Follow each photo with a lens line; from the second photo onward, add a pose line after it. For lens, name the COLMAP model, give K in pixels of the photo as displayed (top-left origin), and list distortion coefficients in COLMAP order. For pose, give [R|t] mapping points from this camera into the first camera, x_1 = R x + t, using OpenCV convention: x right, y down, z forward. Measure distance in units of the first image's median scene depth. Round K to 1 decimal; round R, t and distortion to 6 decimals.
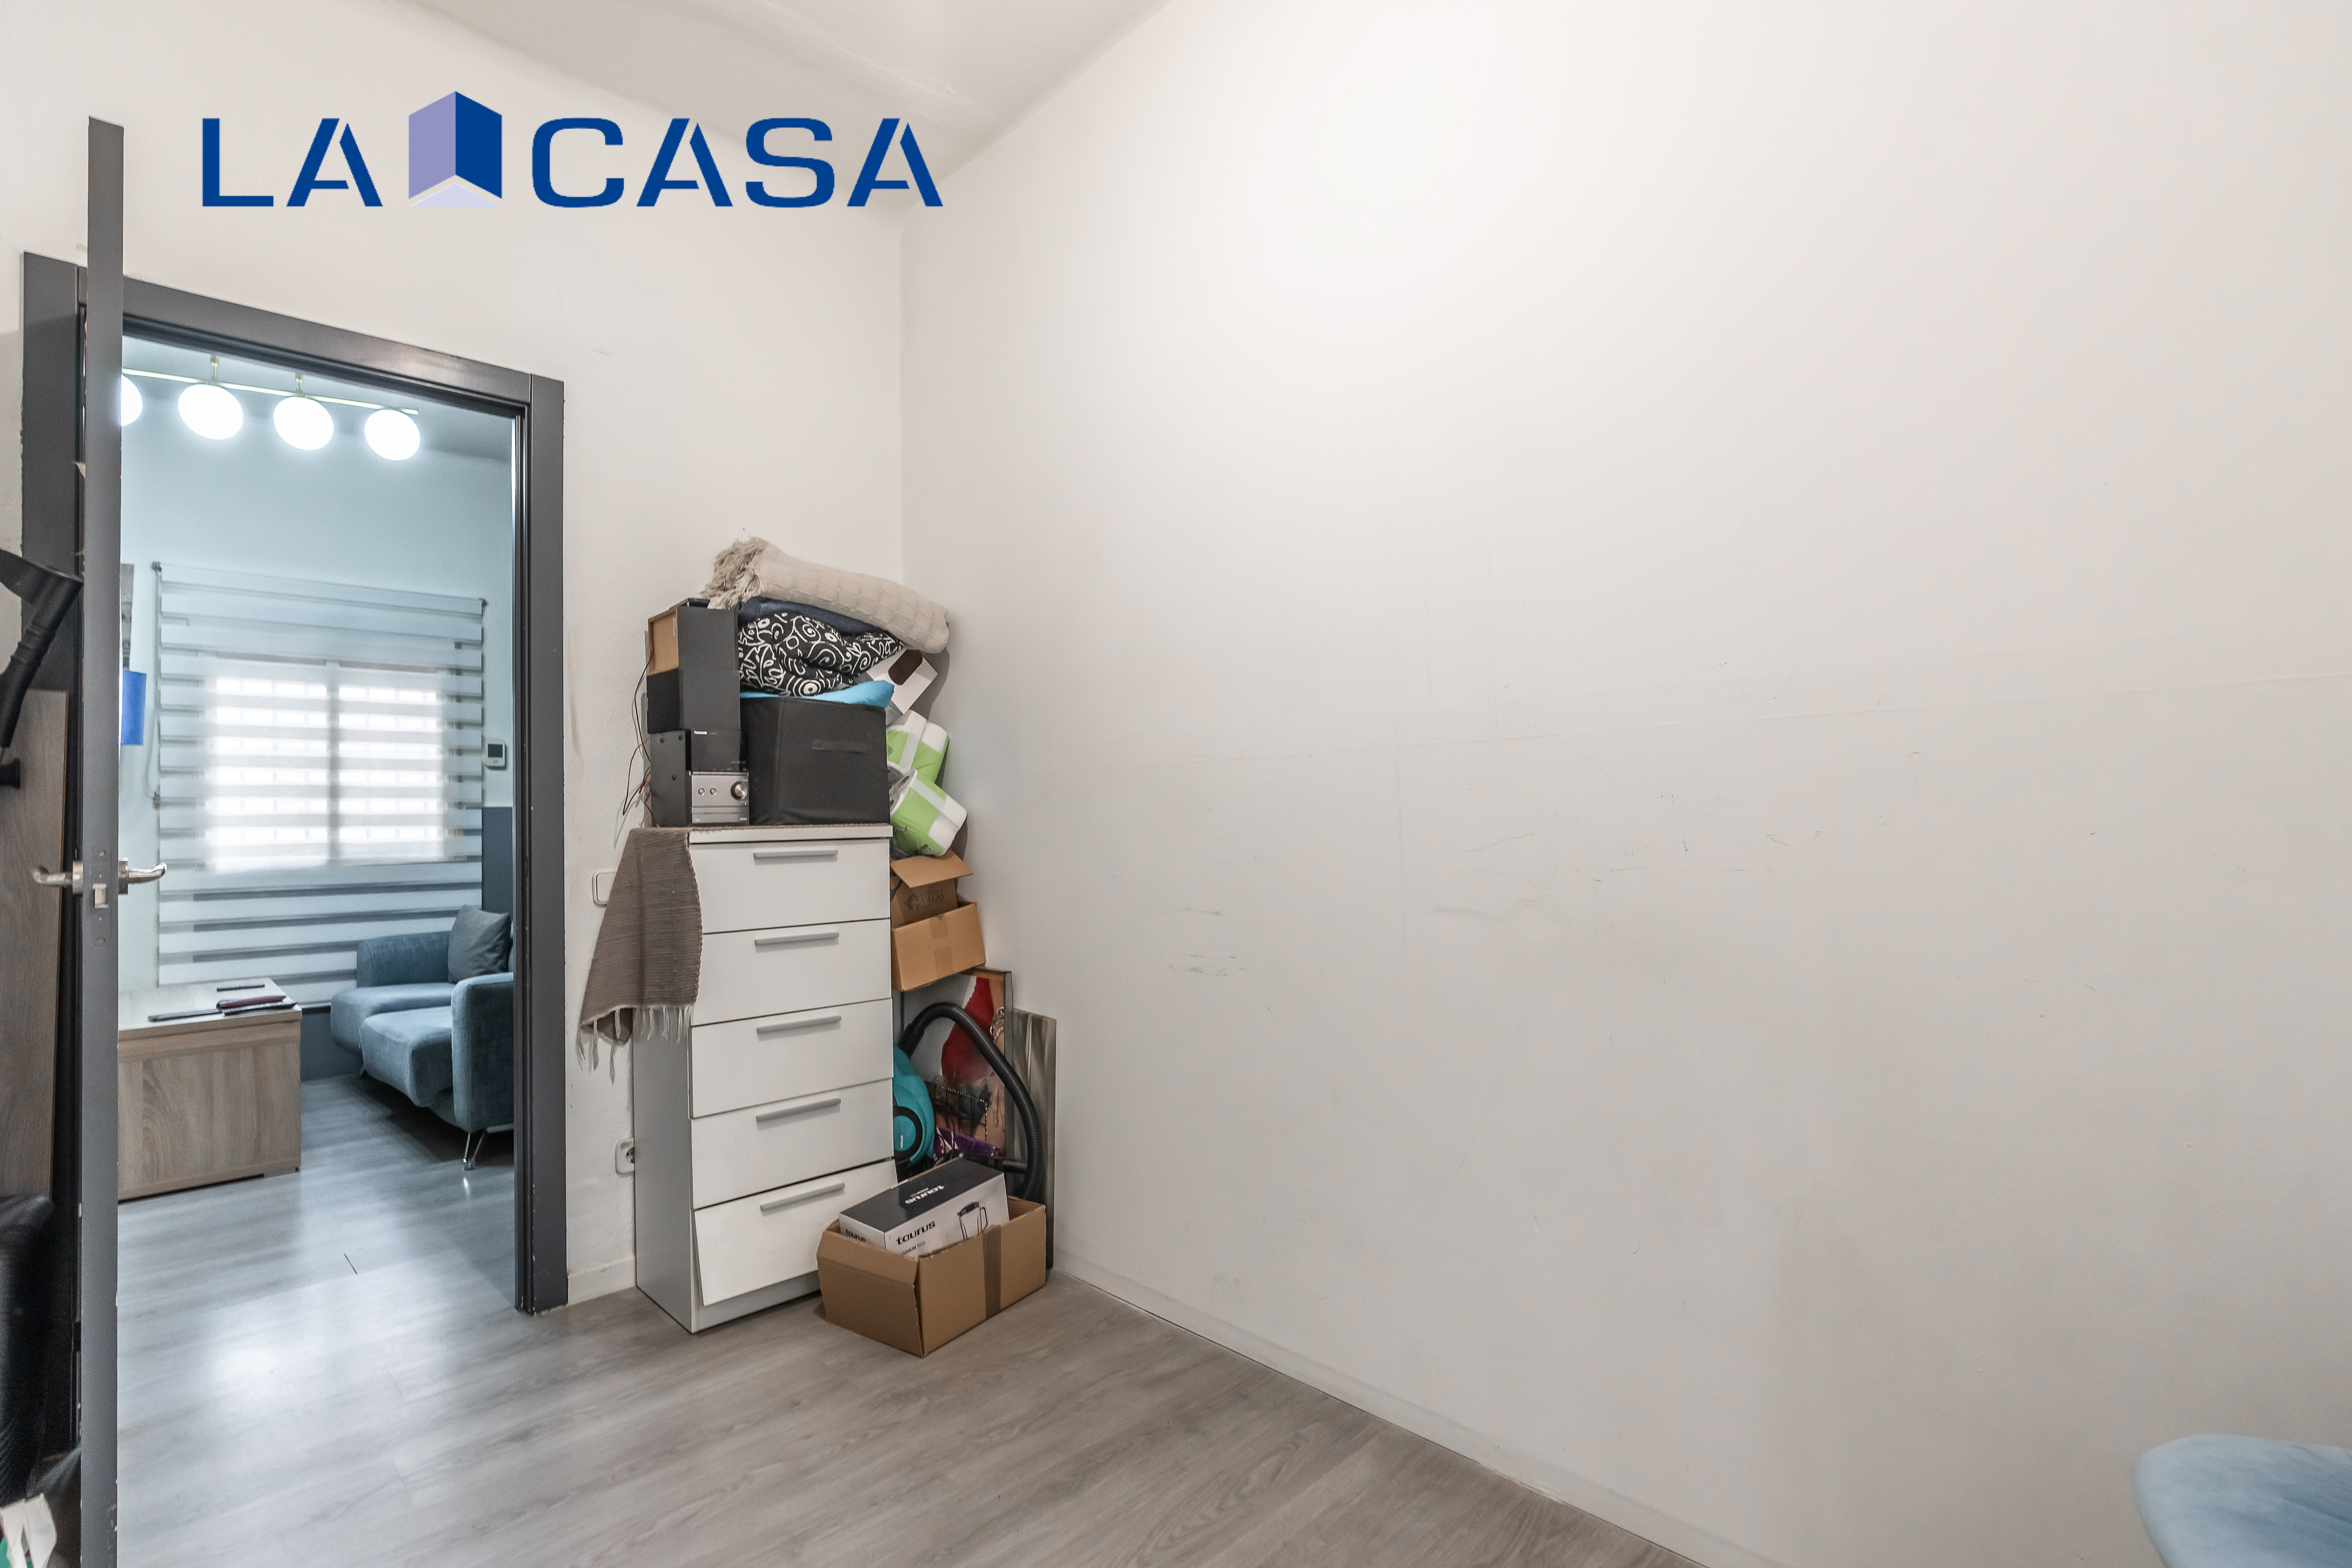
lens RADIAL K [[1058.9, 0, 1164.7], [0, 1058.9, 800.8], [0, 0, 1]] dist [-0.006899, 0.000682]
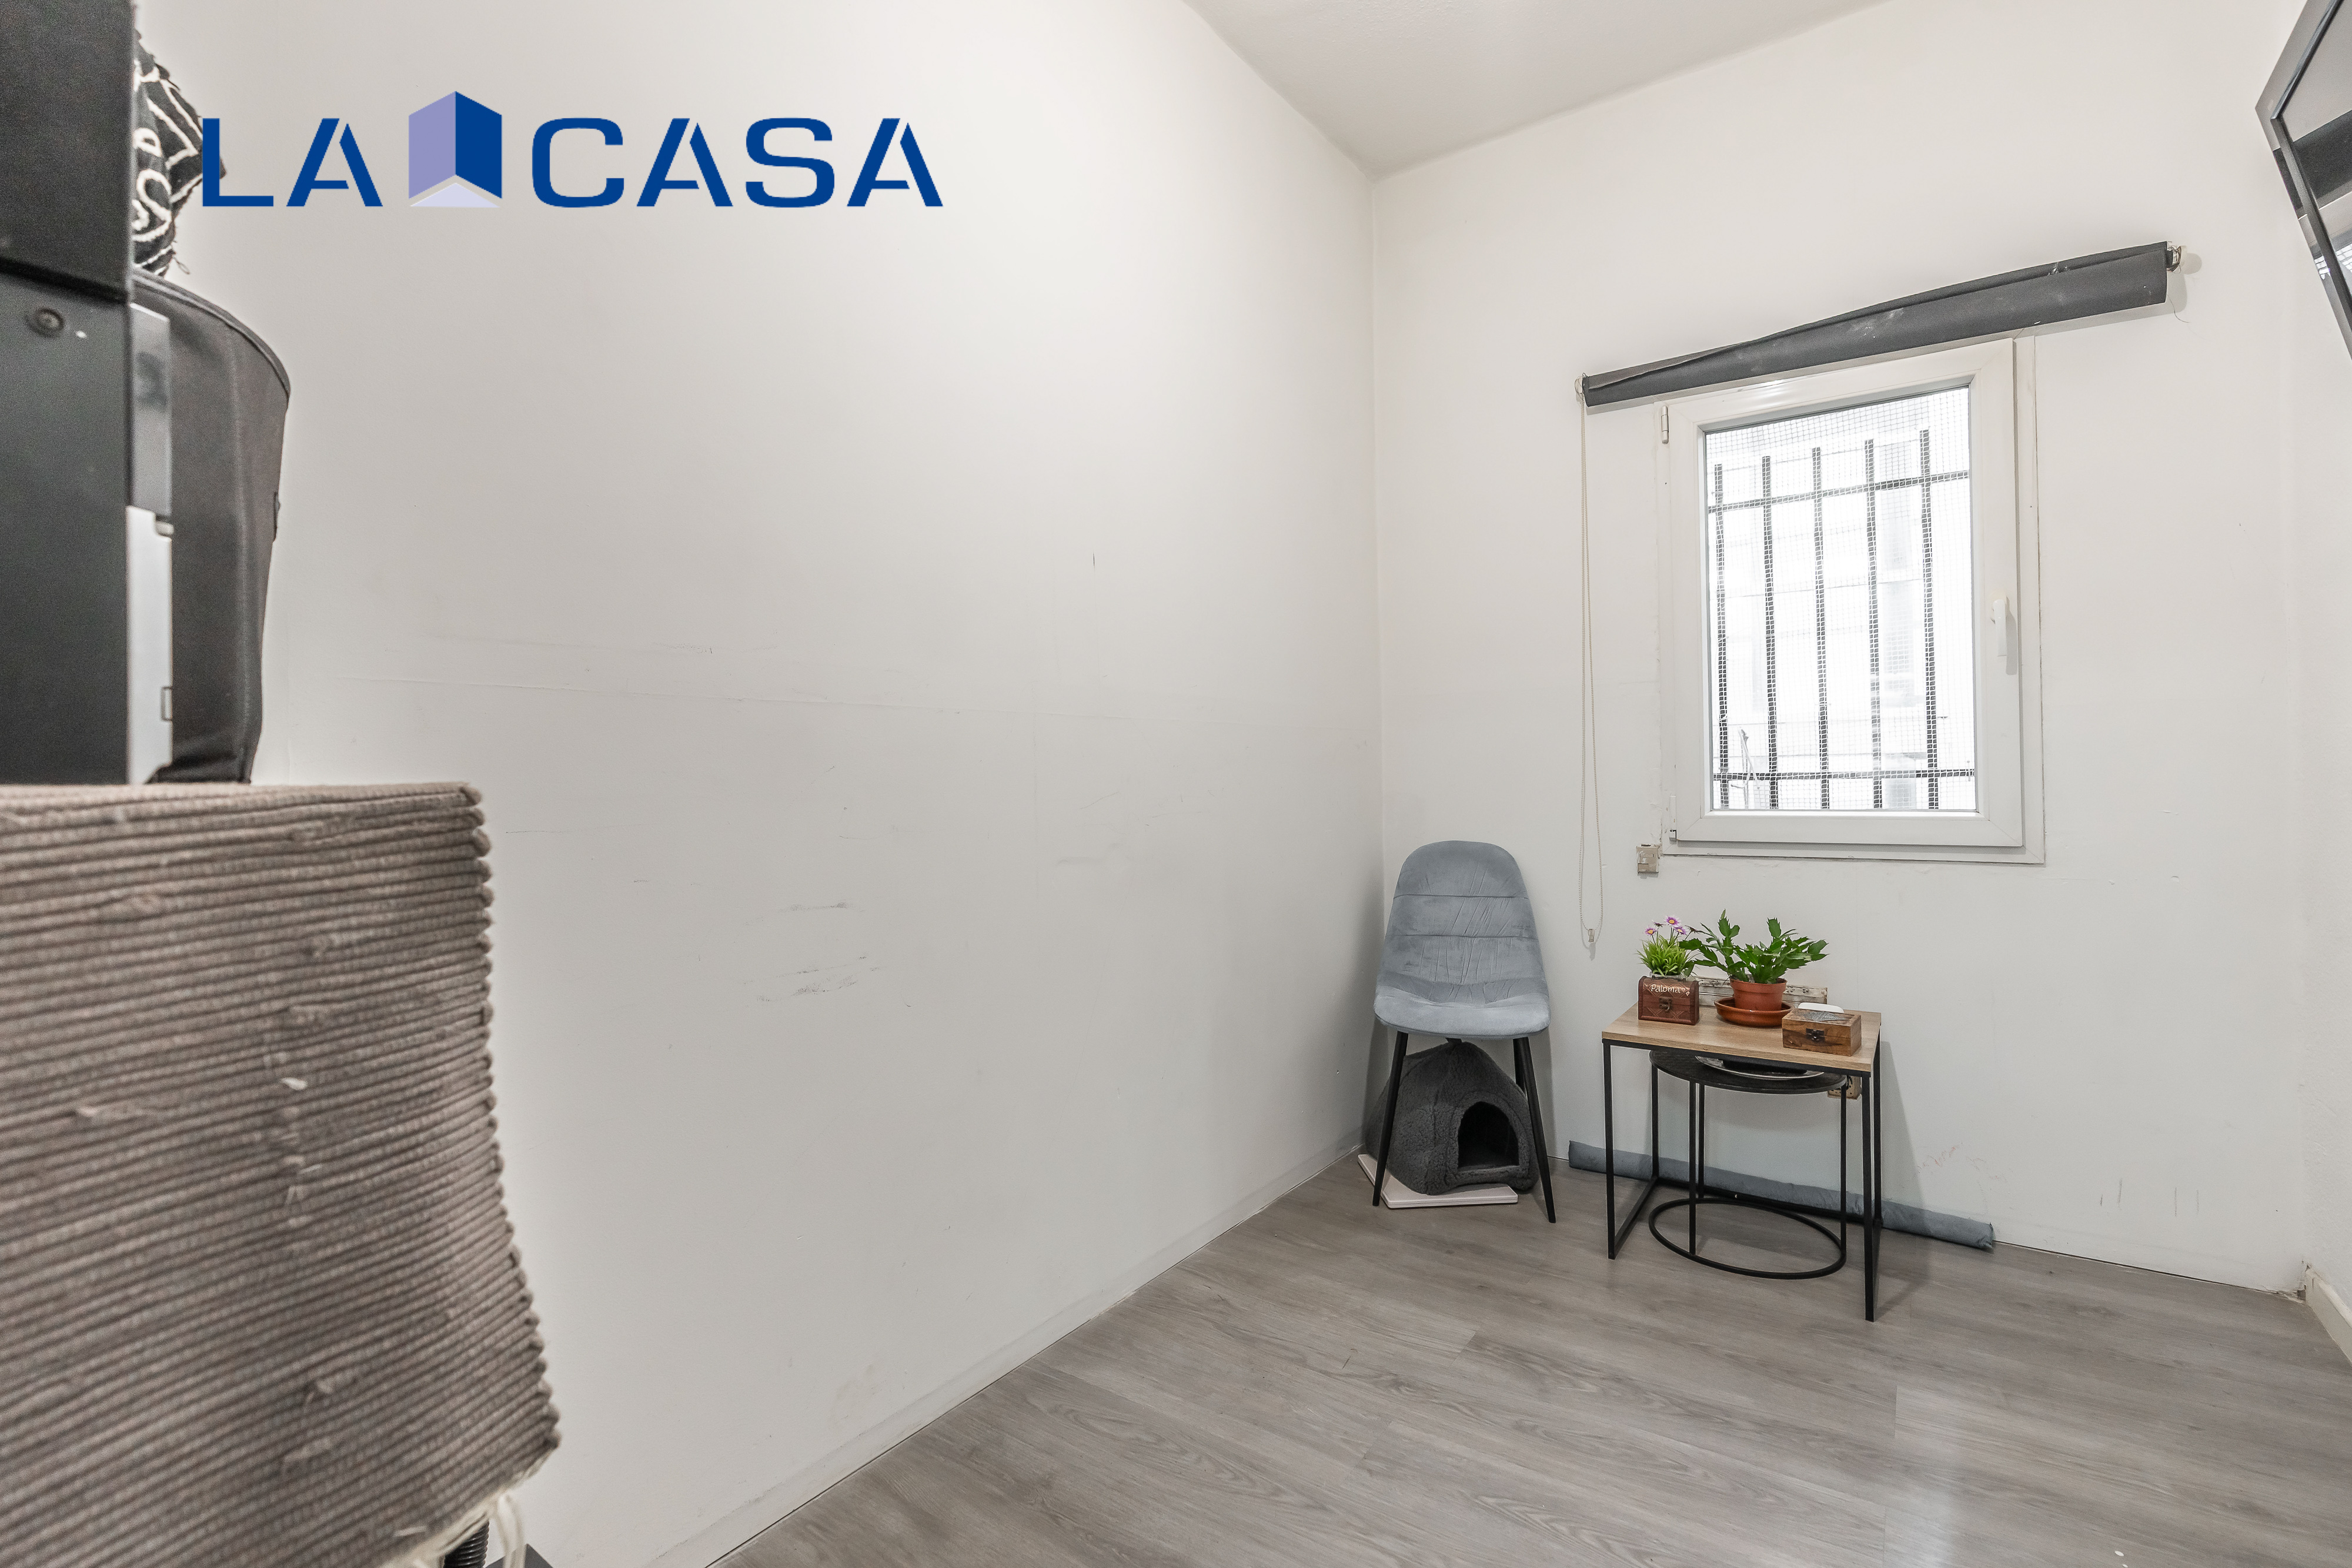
lens RADIAL K [[1058.9, 0, 1164.8], [0, 1058.9, 780.8], [0, 0, 1]] dist [-0.006899, 0.000682]
pose [[-0.159771, 0.008243, 0.987120, -0.807819], [-0.014418, 0.999839, -0.010683, 0.026654], [-0.987049, -0.015939, -0.159626, 1.000918]]
